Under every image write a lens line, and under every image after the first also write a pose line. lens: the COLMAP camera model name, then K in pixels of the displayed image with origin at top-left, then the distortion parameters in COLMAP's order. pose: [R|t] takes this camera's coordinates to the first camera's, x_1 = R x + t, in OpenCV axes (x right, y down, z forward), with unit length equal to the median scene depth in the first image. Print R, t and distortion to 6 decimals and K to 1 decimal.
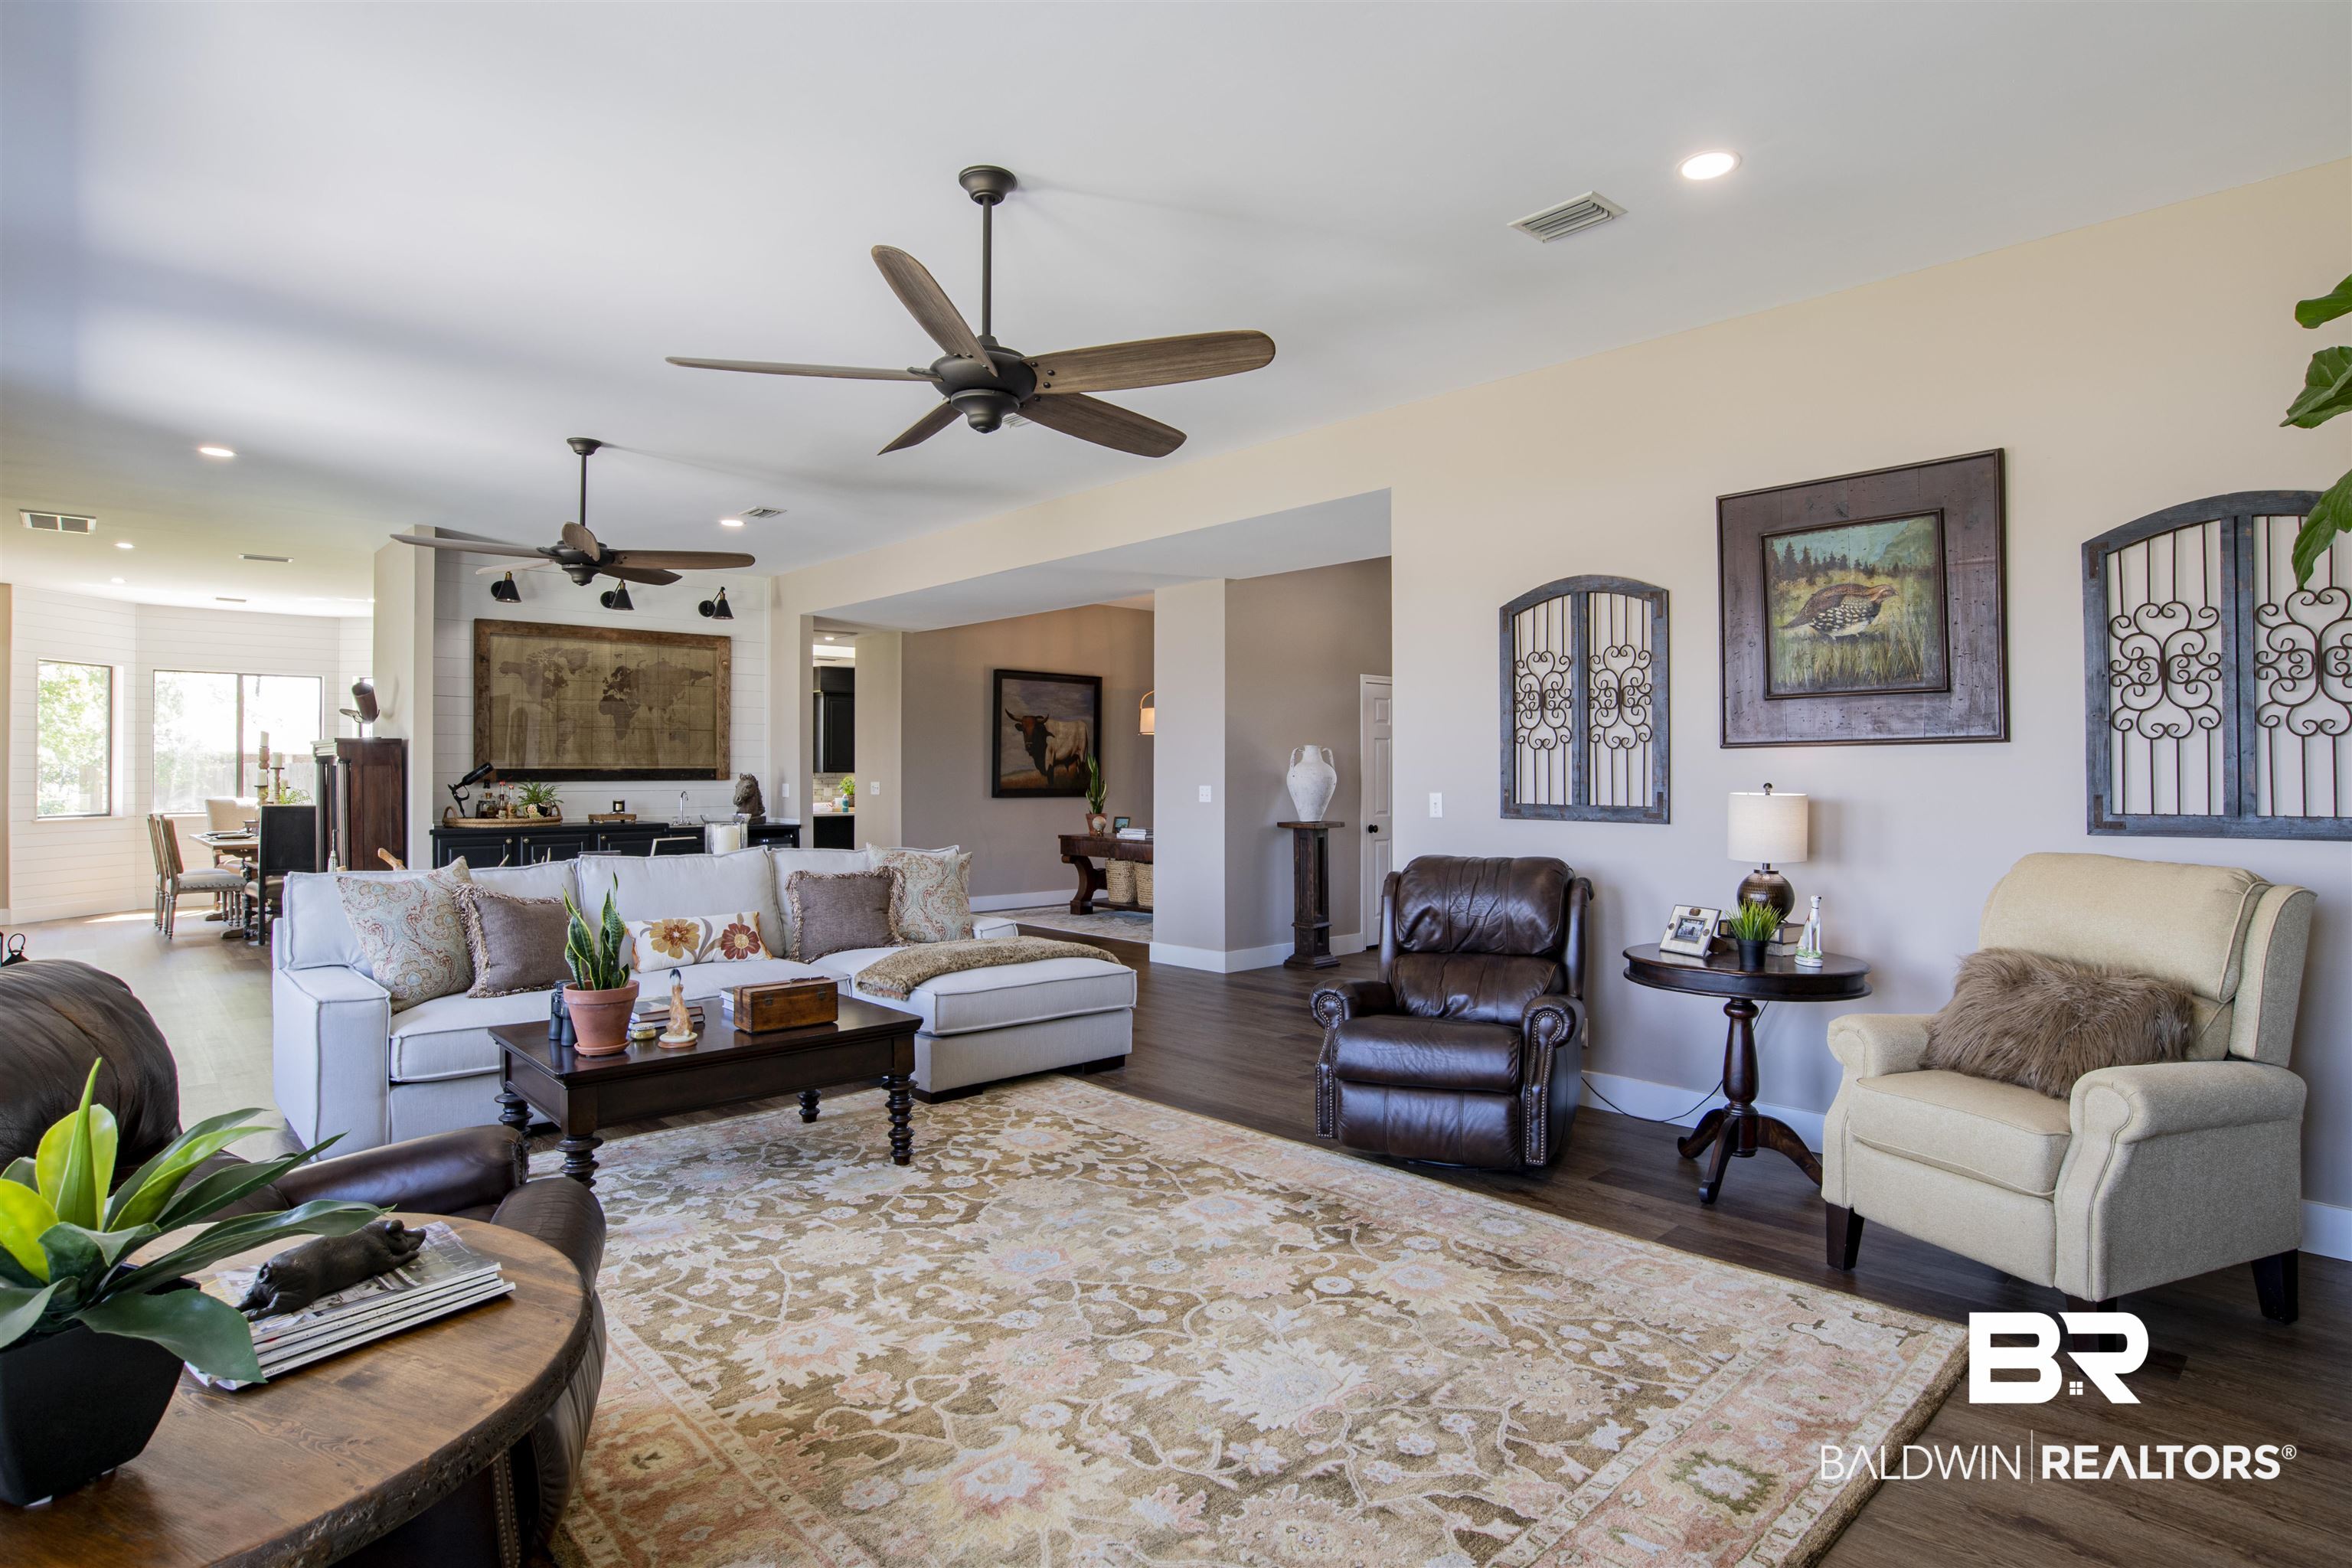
lens RADIAL K [[1203.6, 0, 1201.5], [0, 1203.6, 753.4], [0, 0, 1]] dist [-0.049066, 0.013917]
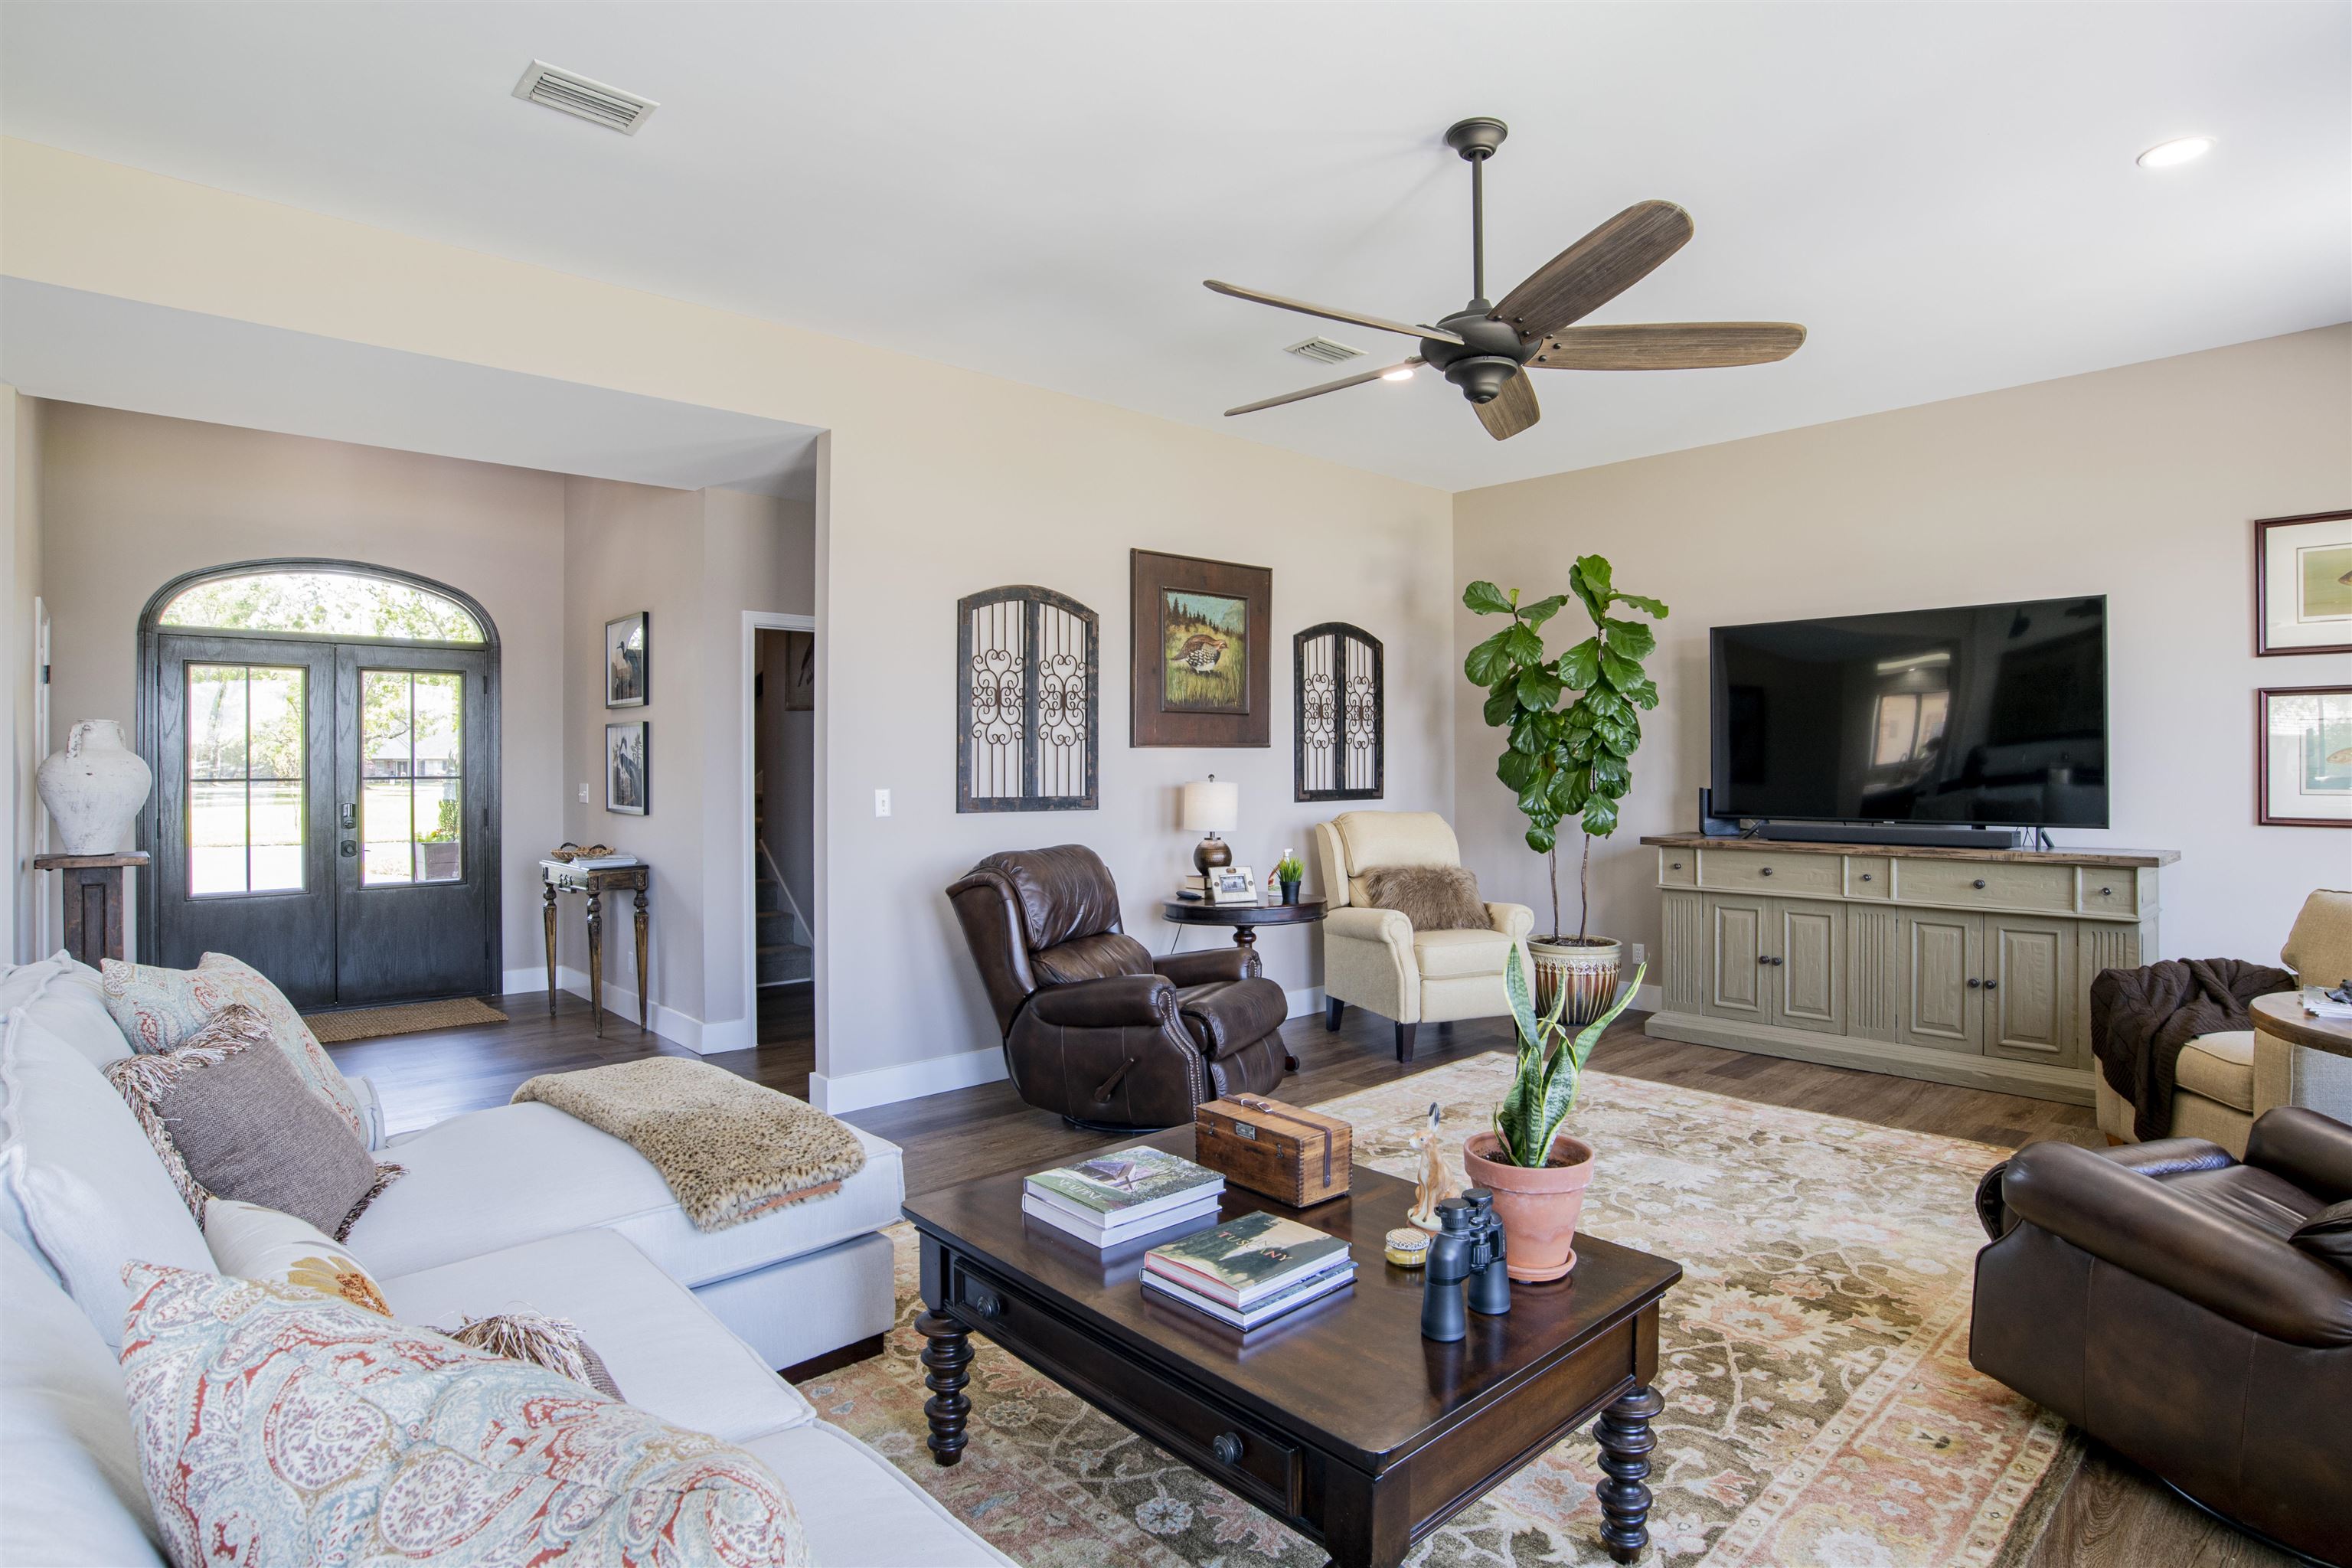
lens RADIAL K [[1203.6, 0, 1190.1], [0, 1203.6, 761.5], [0, 0, 1]] dist [-0.049066, 0.013917]
pose [[0.023458, 0.004731, 0.999714, -0.956408], [-0.014706, 0.999882, -0.004387, 0.017472], [-0.999617, -0.014599, 0.023525, 1.031201]]
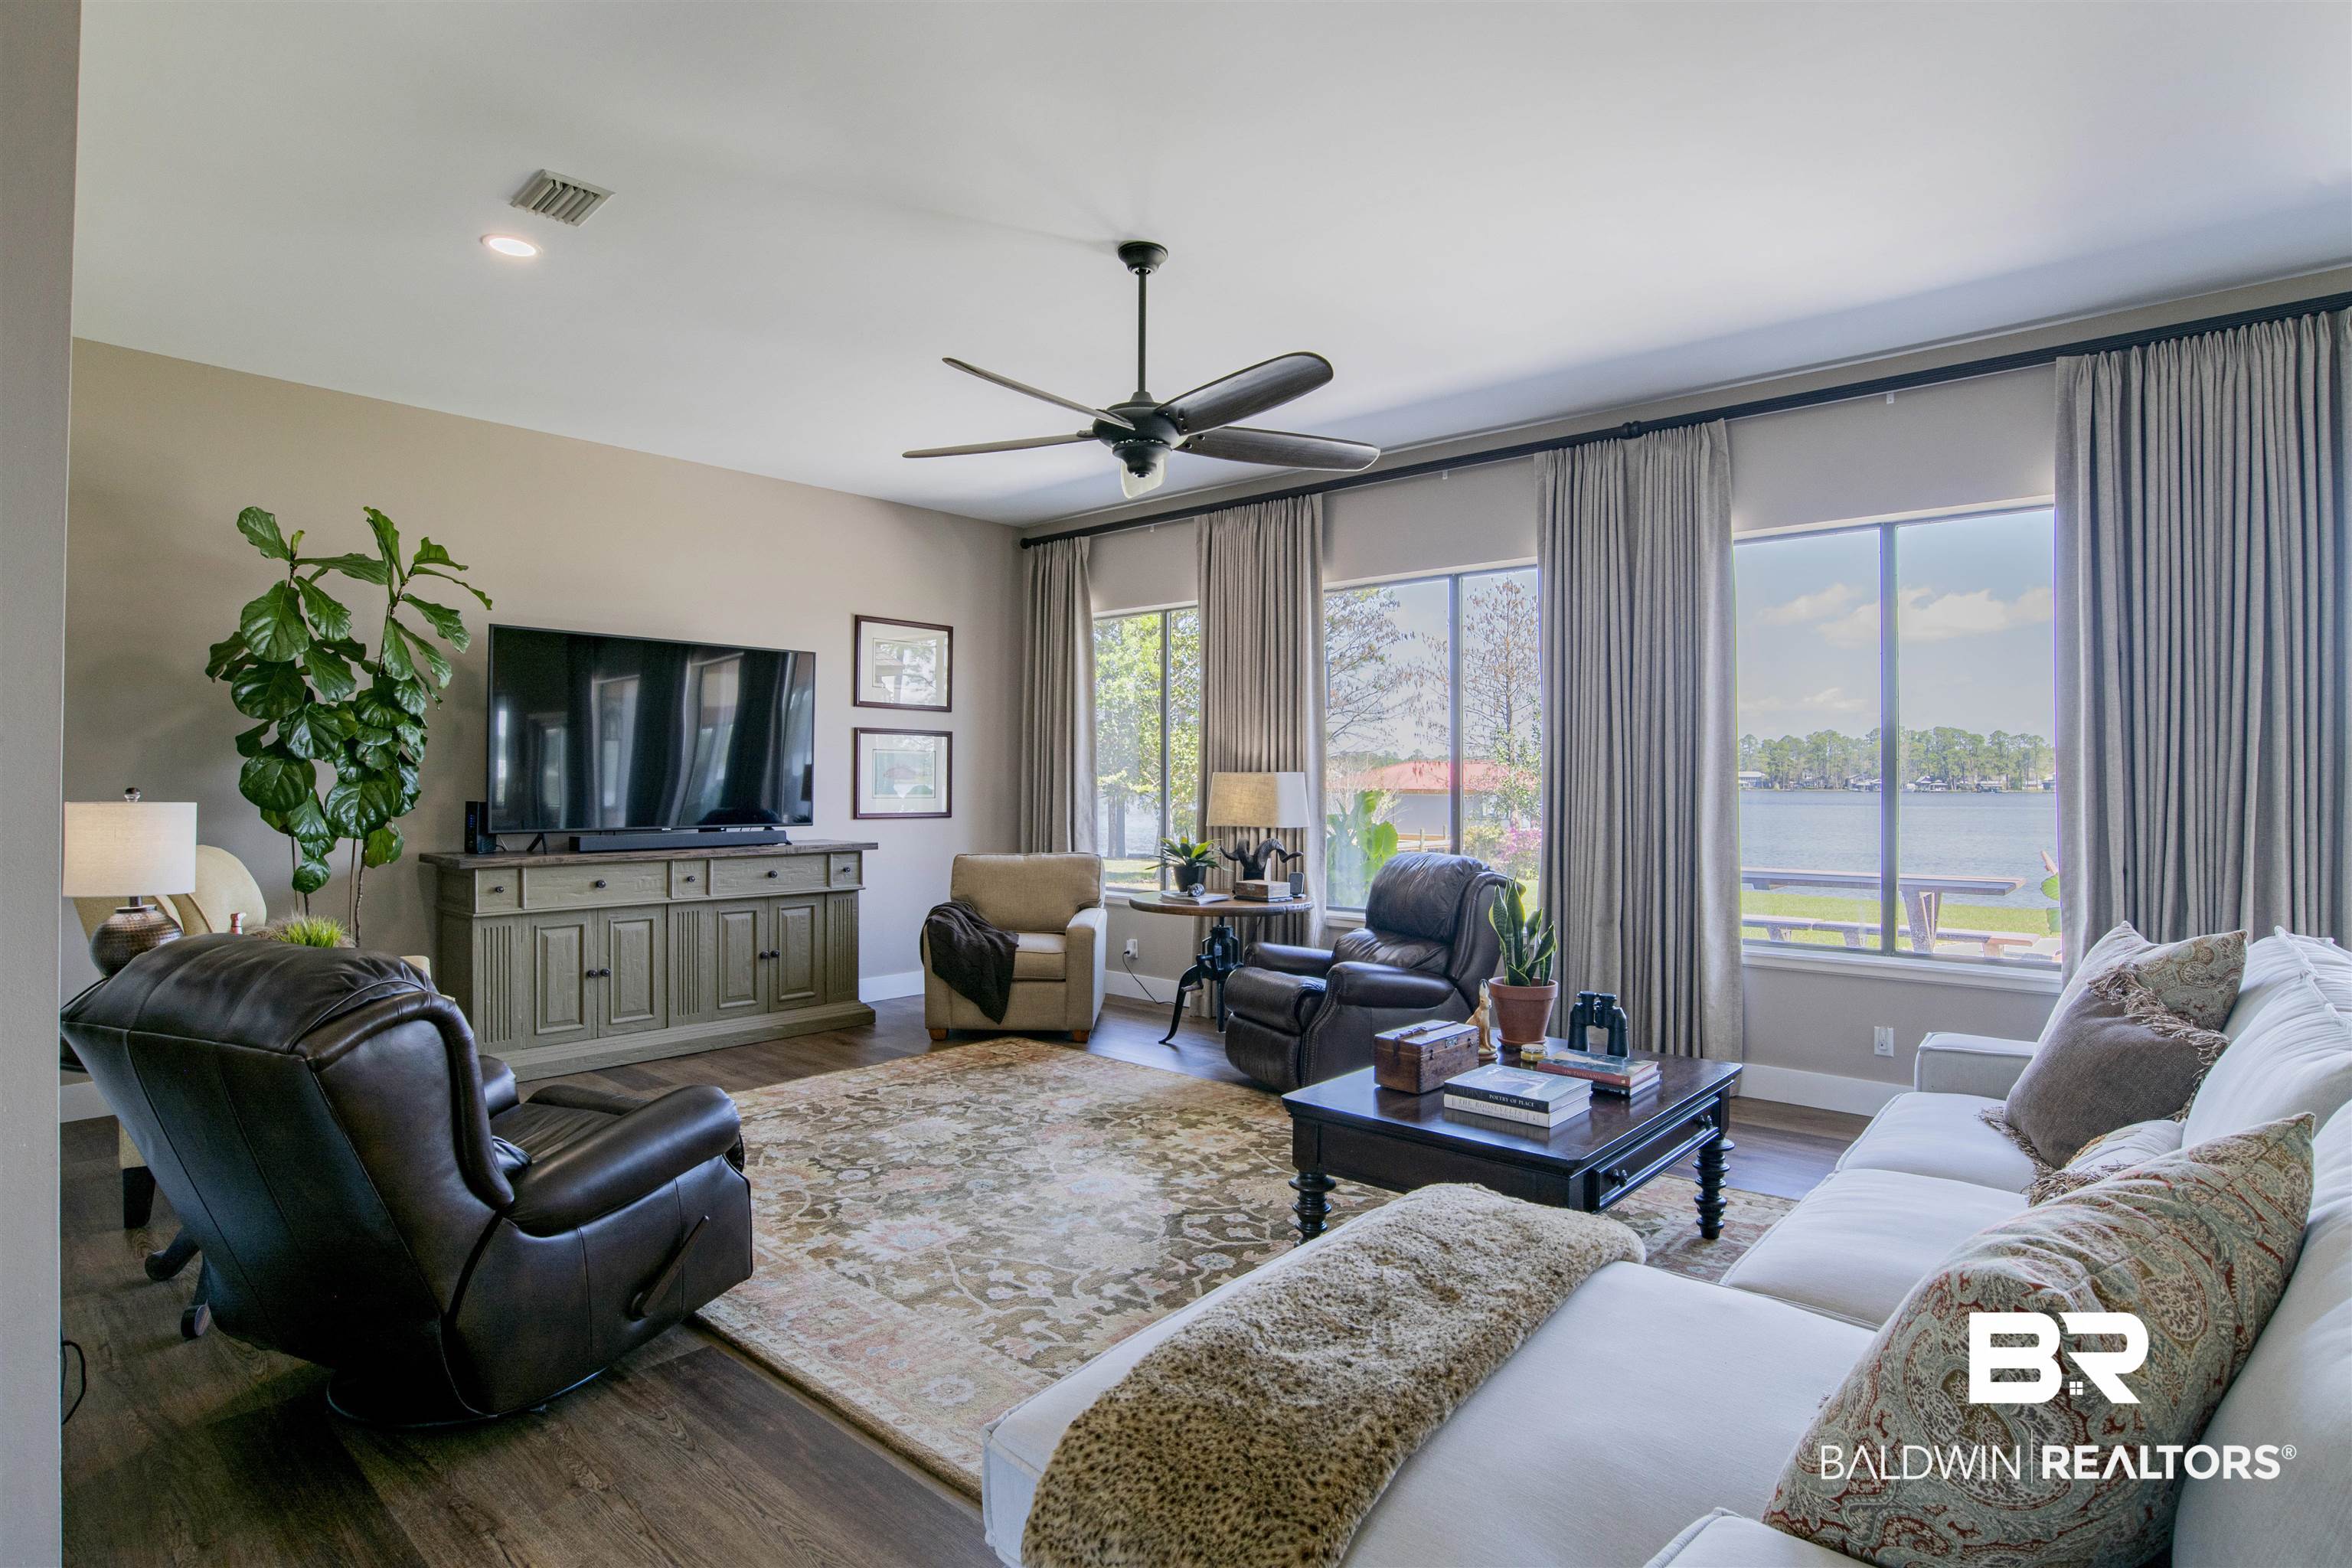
lens RADIAL K [[1203.6, 0, 1175.9], [0, 1203.6, 780.5], [0, 0, 1]] dist [-0.049066, 0.013917]
pose [[-0.997502, -0.003090, -0.070575, -0.113113], [-0.001927, 0.999861, -0.016548, 0.031895], [0.070617, -0.016371, -0.997369, 1.819187]]
